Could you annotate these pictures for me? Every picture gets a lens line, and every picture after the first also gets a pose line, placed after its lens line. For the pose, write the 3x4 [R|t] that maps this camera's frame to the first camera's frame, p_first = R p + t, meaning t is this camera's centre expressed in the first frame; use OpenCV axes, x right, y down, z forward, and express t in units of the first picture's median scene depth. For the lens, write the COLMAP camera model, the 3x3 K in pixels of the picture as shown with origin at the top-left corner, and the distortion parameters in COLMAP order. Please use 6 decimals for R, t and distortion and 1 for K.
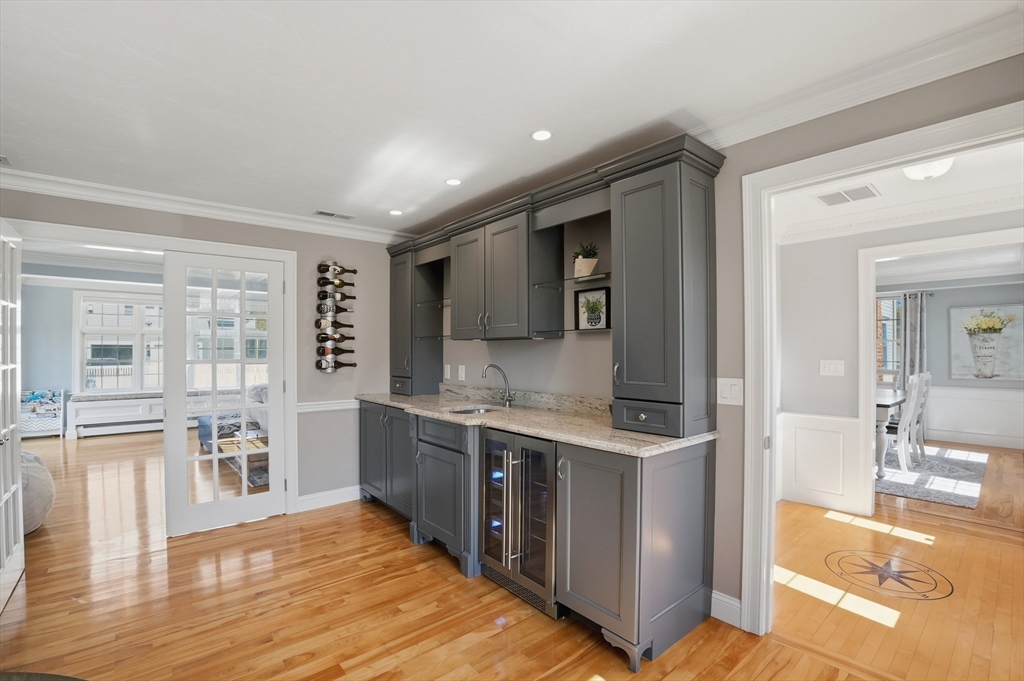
lens RADIAL K [[459.8, 0, 516.9], [0, 459.8, 348.5], [0, 0, 1]] dist [-0.067966, 0.014479]
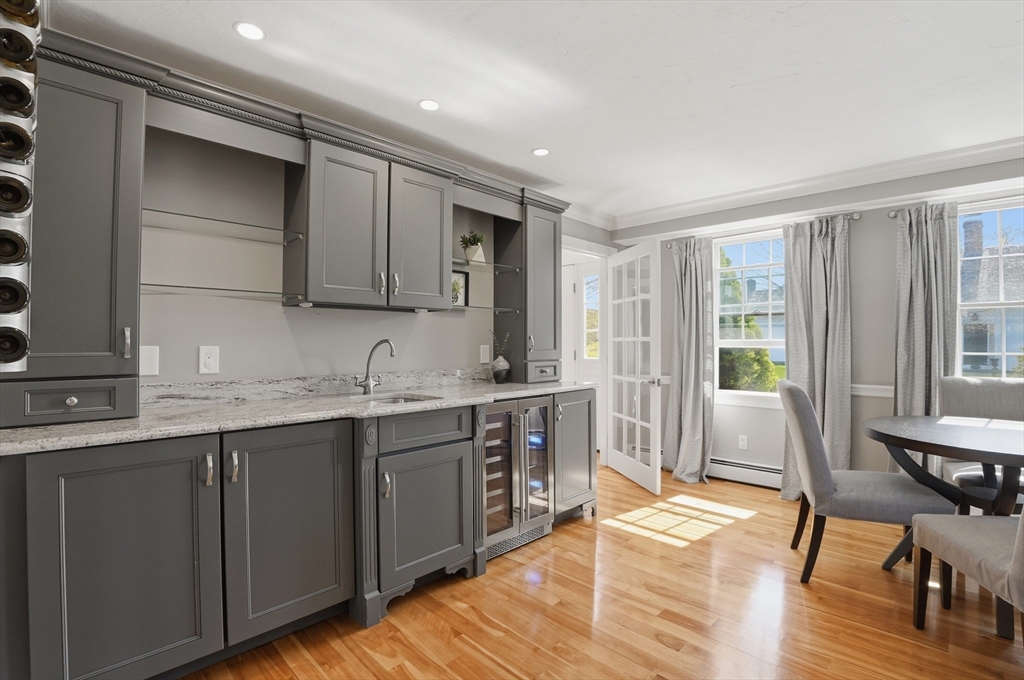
lens RADIAL K [[457.1, 0, 512.0], [0, 457.1, 340.0], [0, 0, 1]] dist [-0.130129, 0.043821]
pose [[-0.094718, 0.010191, 0.995452, -0.911889], [-0.000896, 0.999946, -0.010323, 0.047300], [-0.995504, -0.001870, -0.094704, 0.940408]]
